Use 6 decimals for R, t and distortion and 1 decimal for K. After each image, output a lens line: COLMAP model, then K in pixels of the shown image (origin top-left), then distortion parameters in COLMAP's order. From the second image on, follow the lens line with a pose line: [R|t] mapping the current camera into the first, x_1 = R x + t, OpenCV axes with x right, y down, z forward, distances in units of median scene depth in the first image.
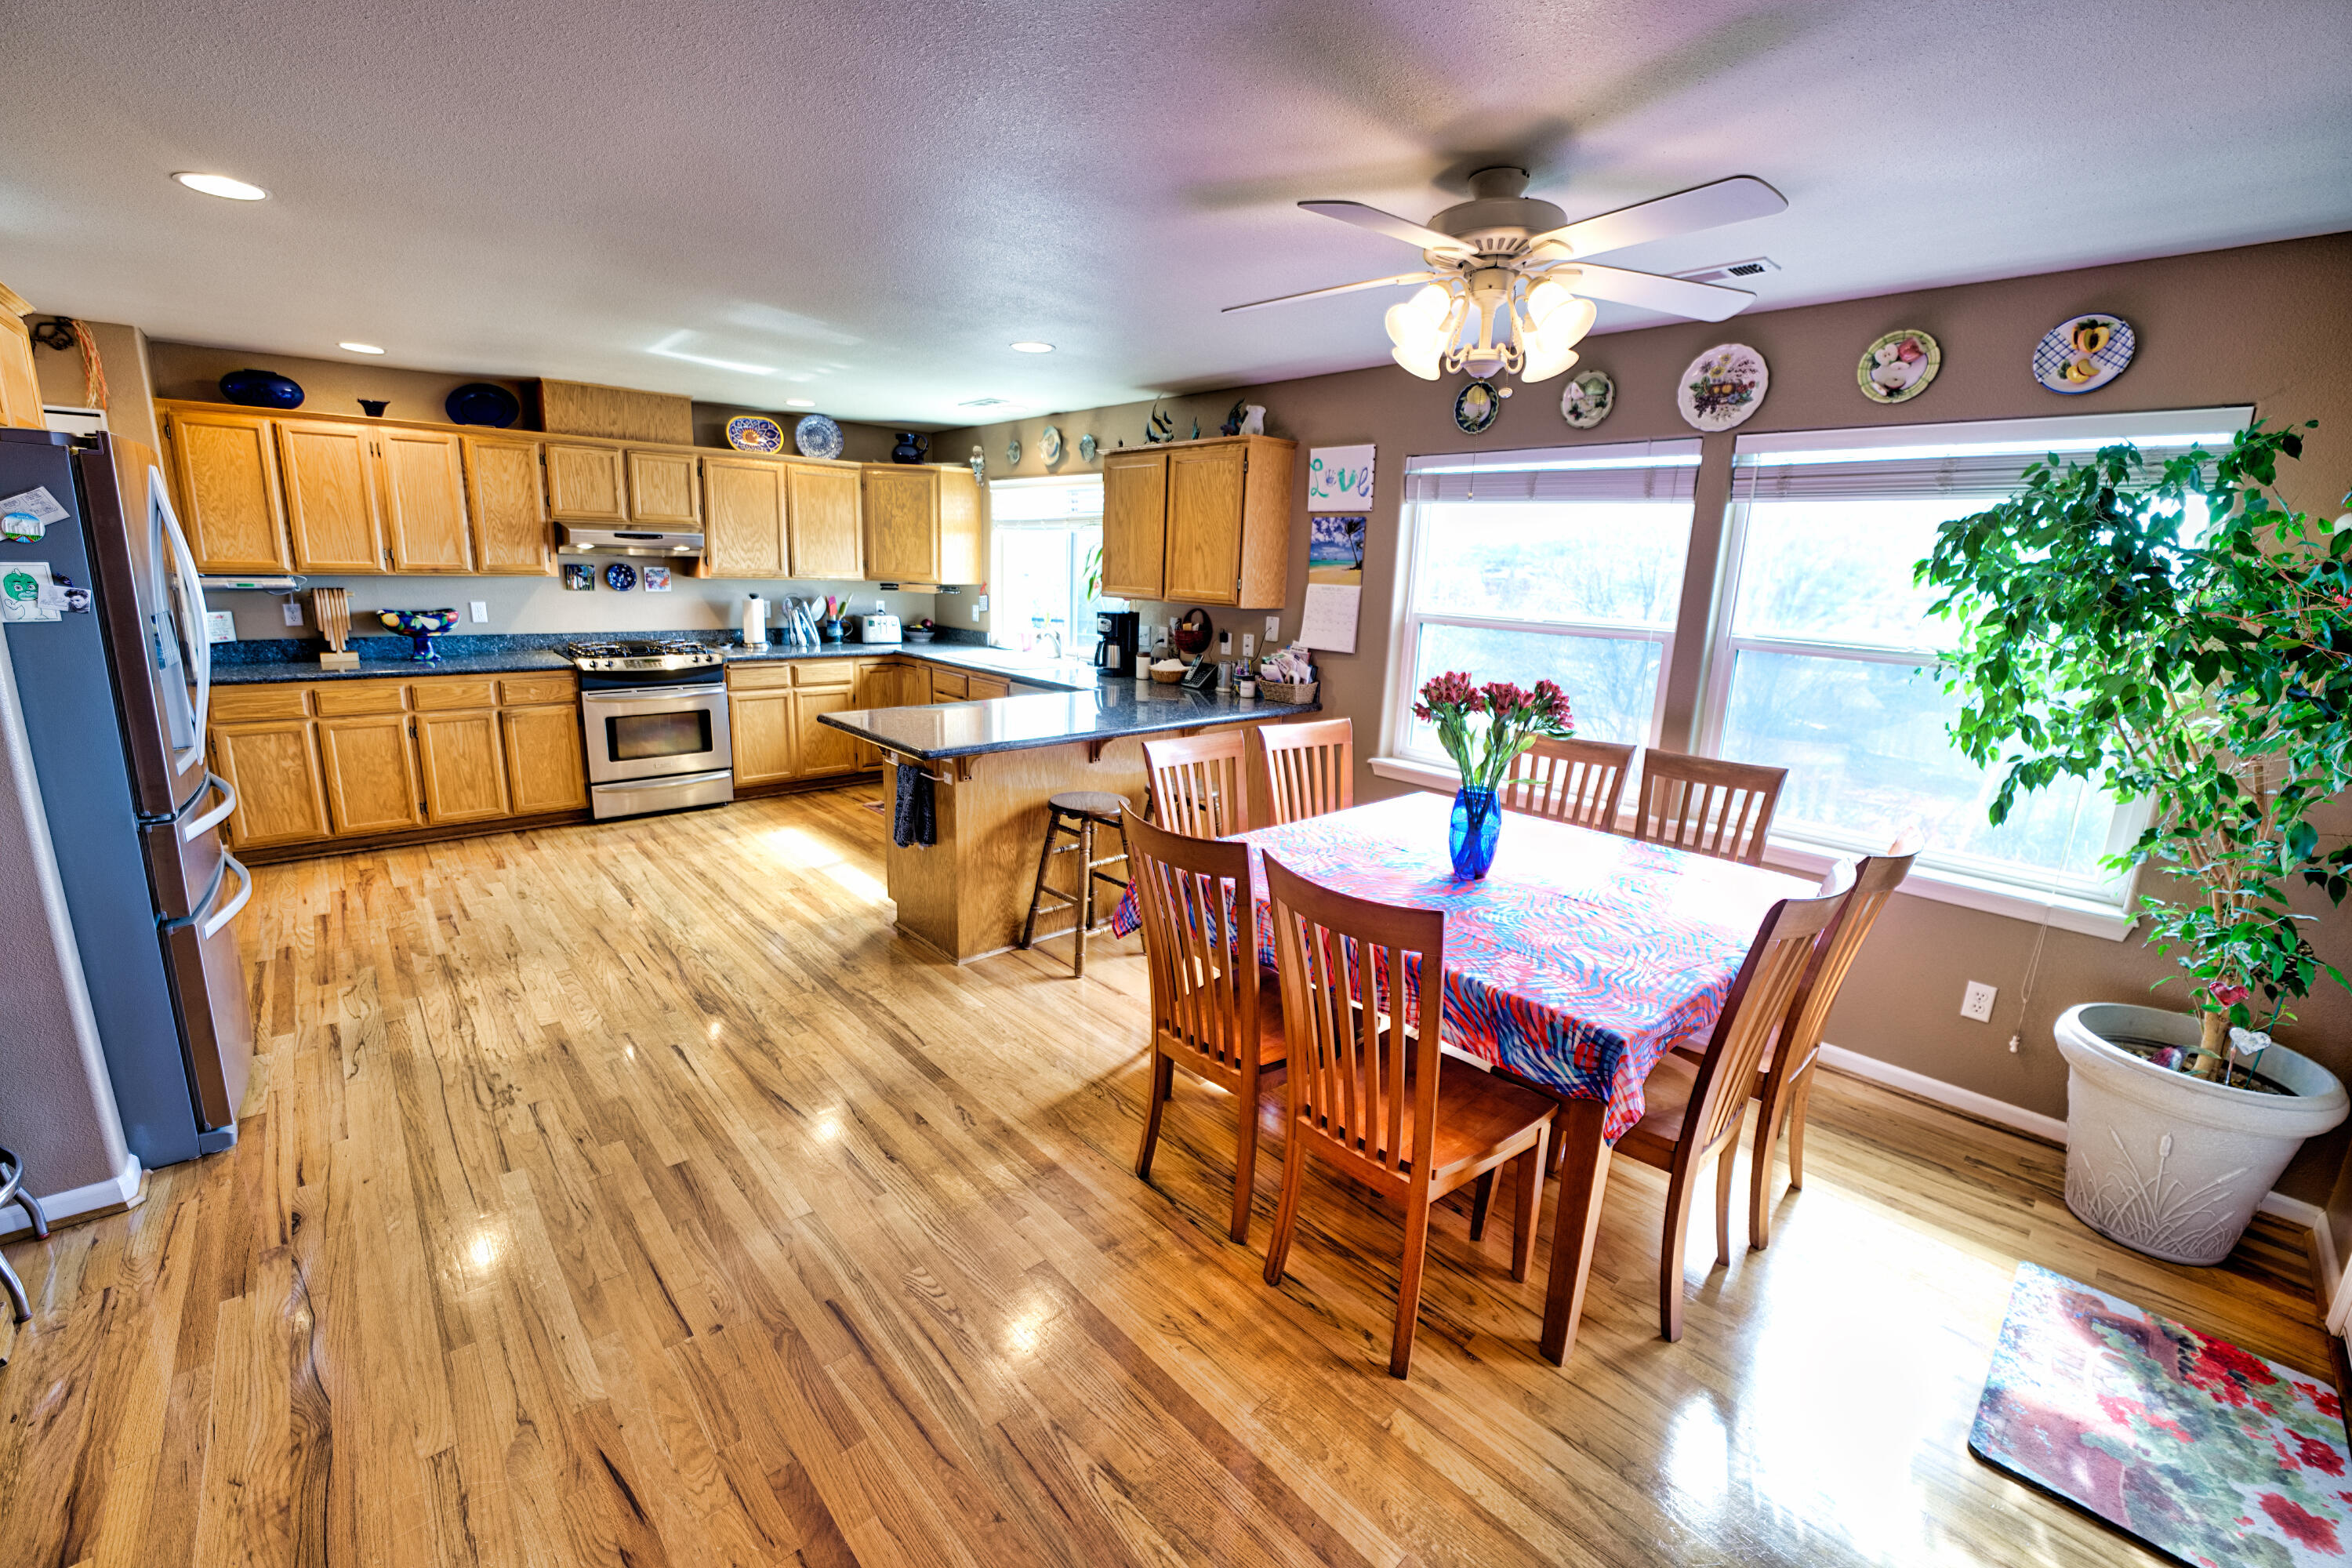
lens RADIAL K [[952.0, 0, 1162.1], [0, 952.0, 771.7], [0, 0, 1]] dist [-0.030779, 0.003901]
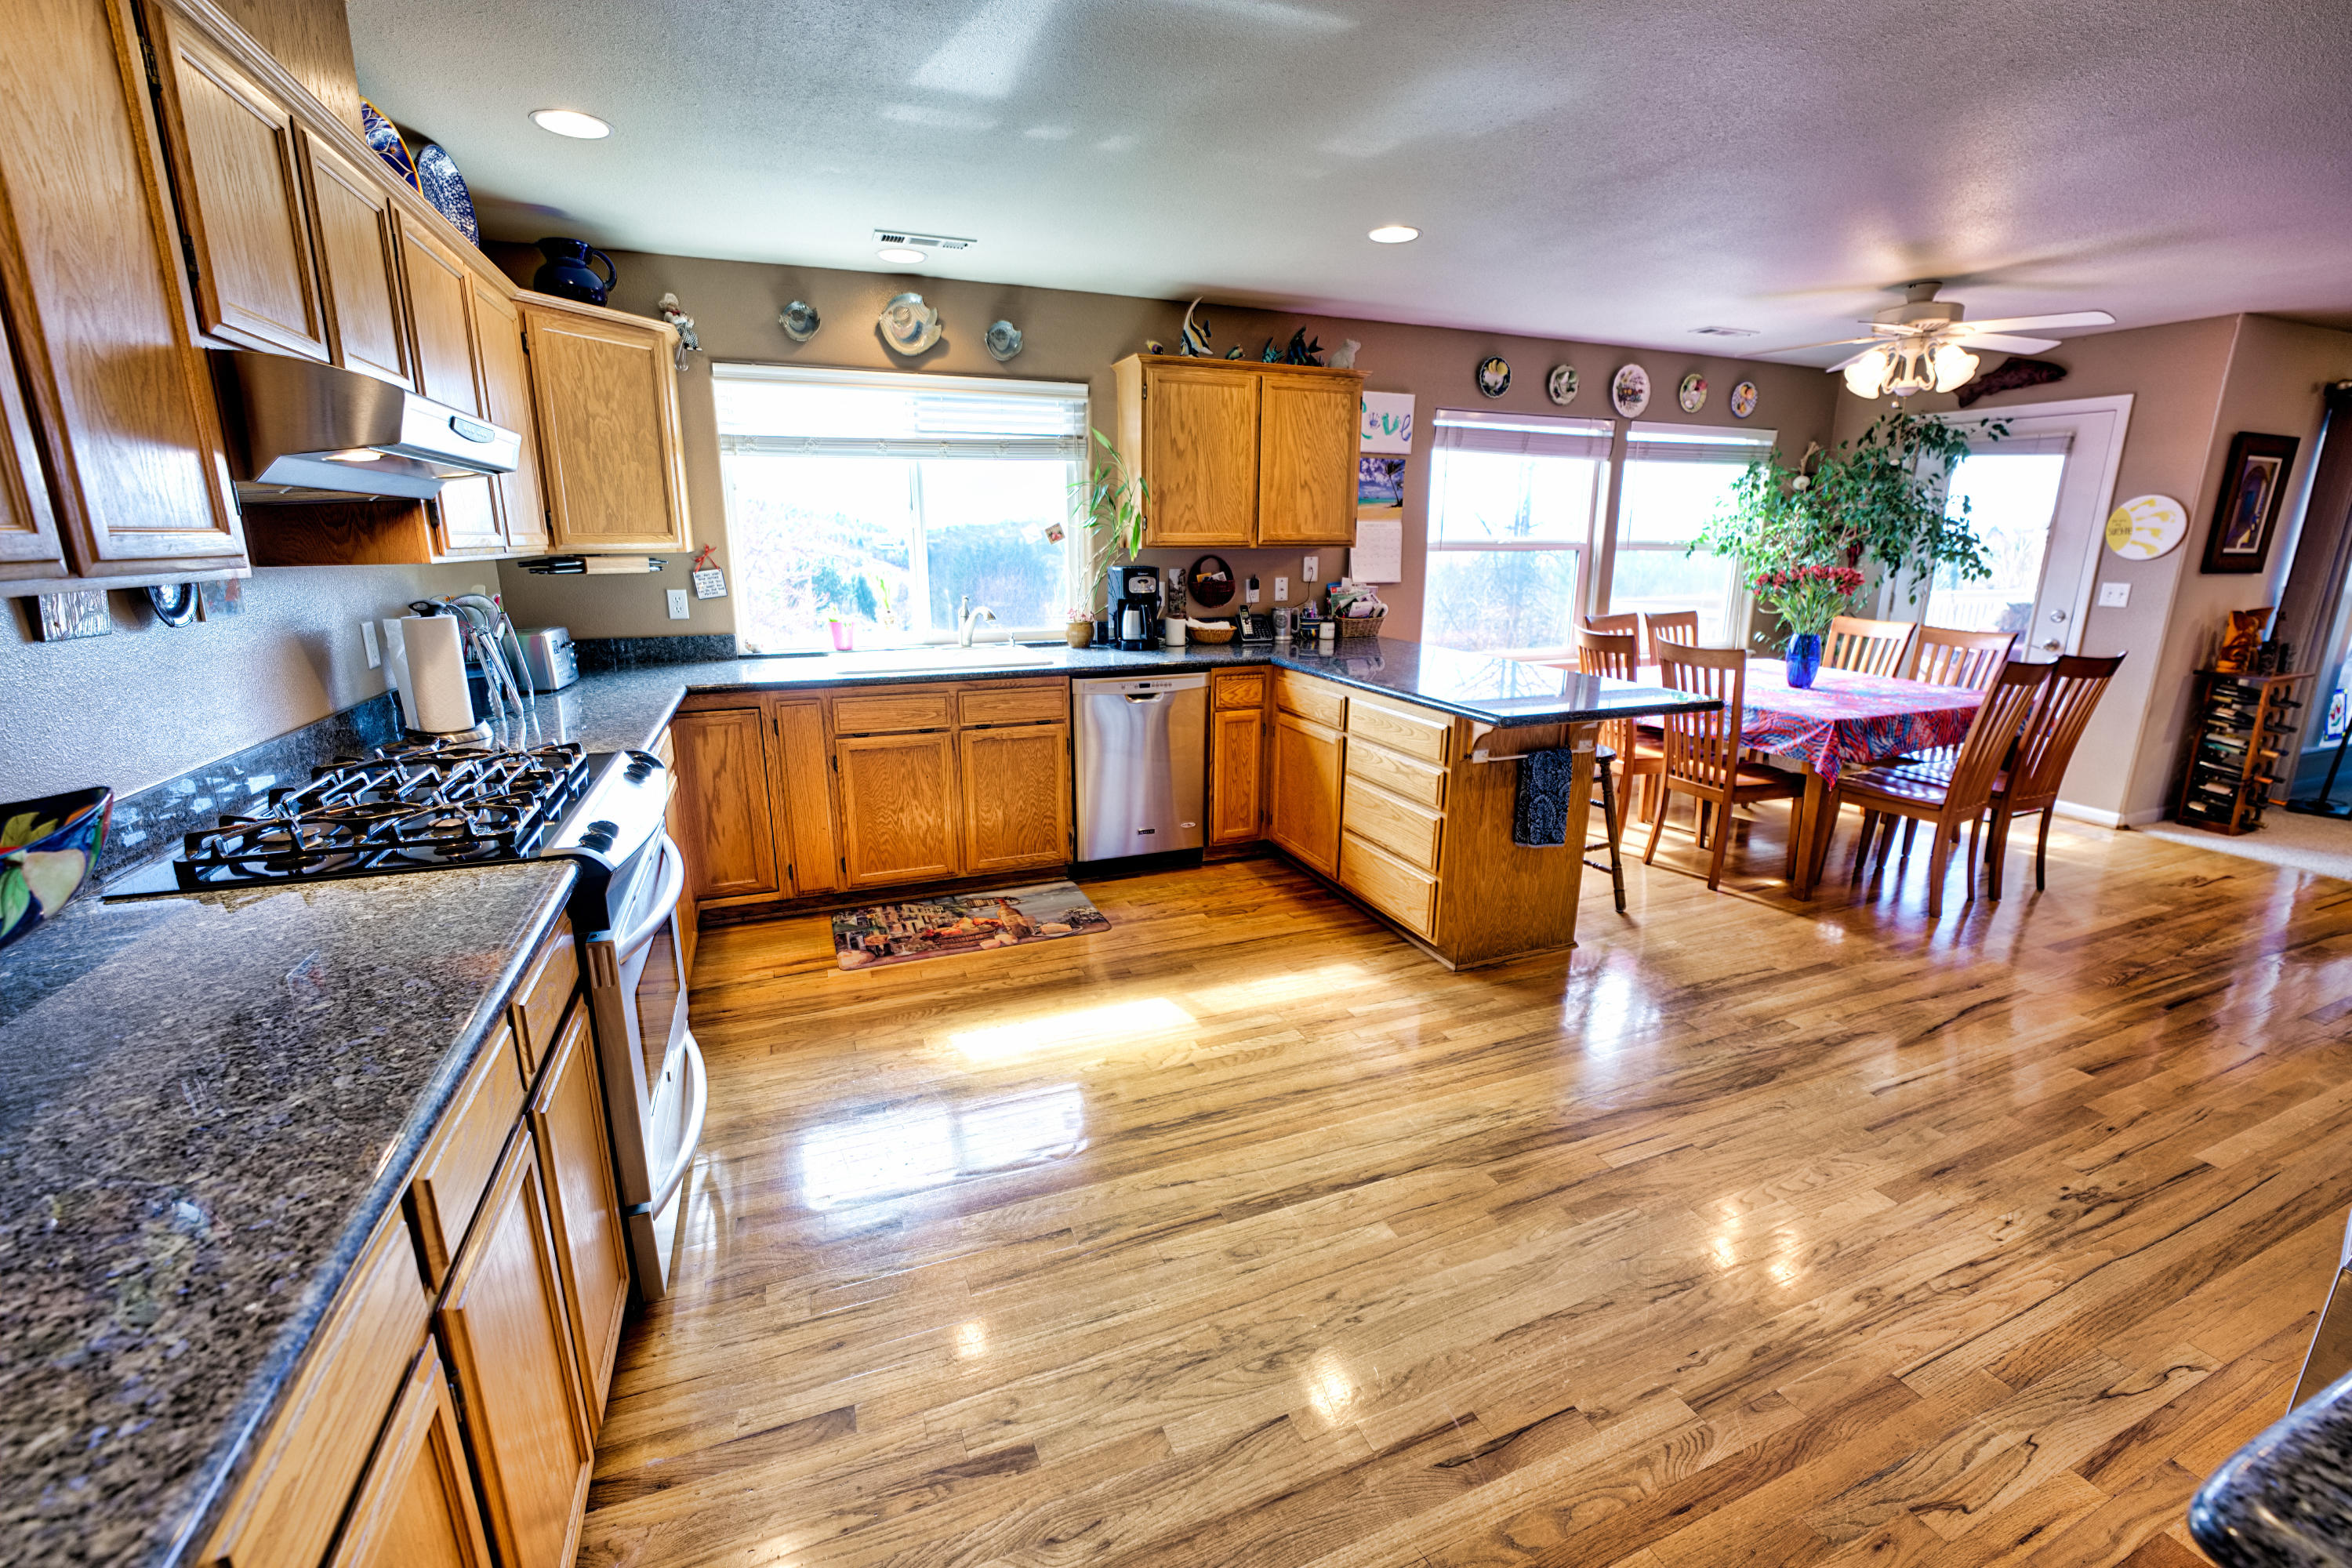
lens RADIAL K [[952.0, 0, 1168.7], [0, 952.0, 777.8], [0, 0, 1]] dist [-0.030779, 0.003901]
pose [[0.345571, -0.268546, 0.899146, -1.124437], [0.212431, 0.955690, 0.203790, -0.221251], [-0.914032, 0.120583, 0.387306, 0.977509]]
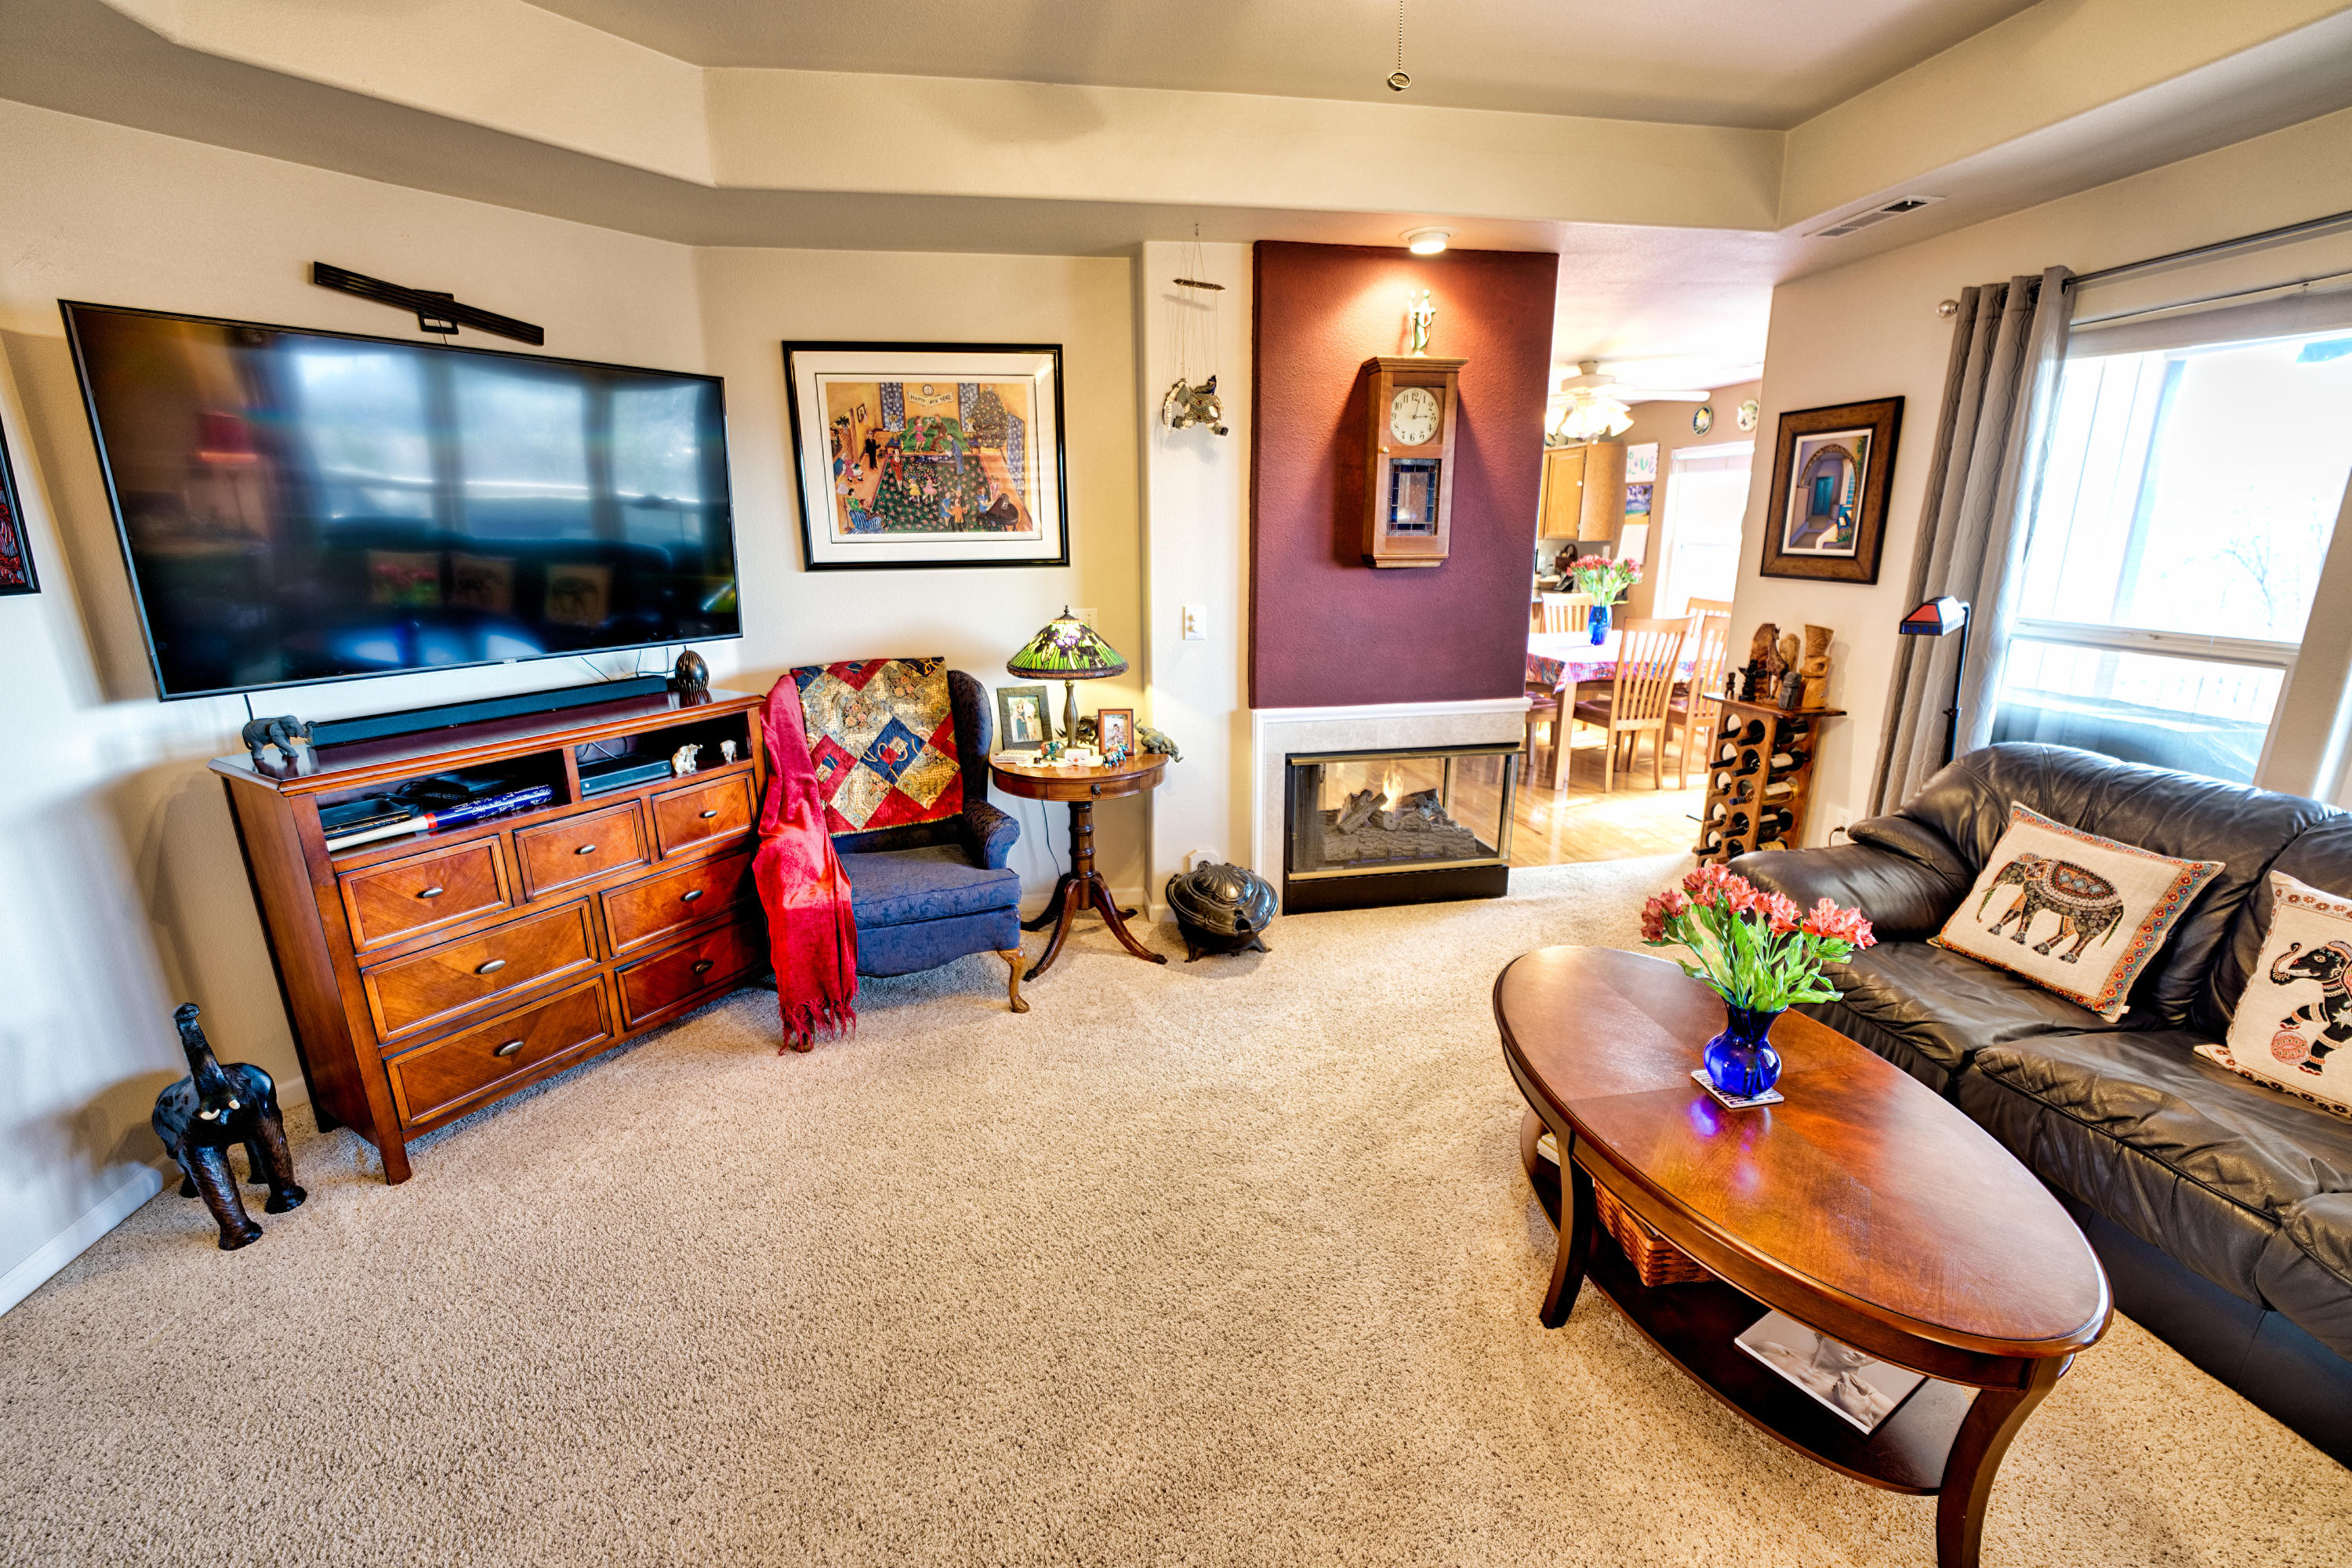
lens RADIAL K [[952.0, 0, 1173.8], [0, 952.0, 778.9], [0, 0, 1]] dist [-0.030779, 0.003901]
pose [[0.843225, 0.091978, -0.529634, 0.496062], [-0.073018, 0.995719, 0.056668, 0.267239], [0.532579, -0.009110, 0.846332, -1.062211]]
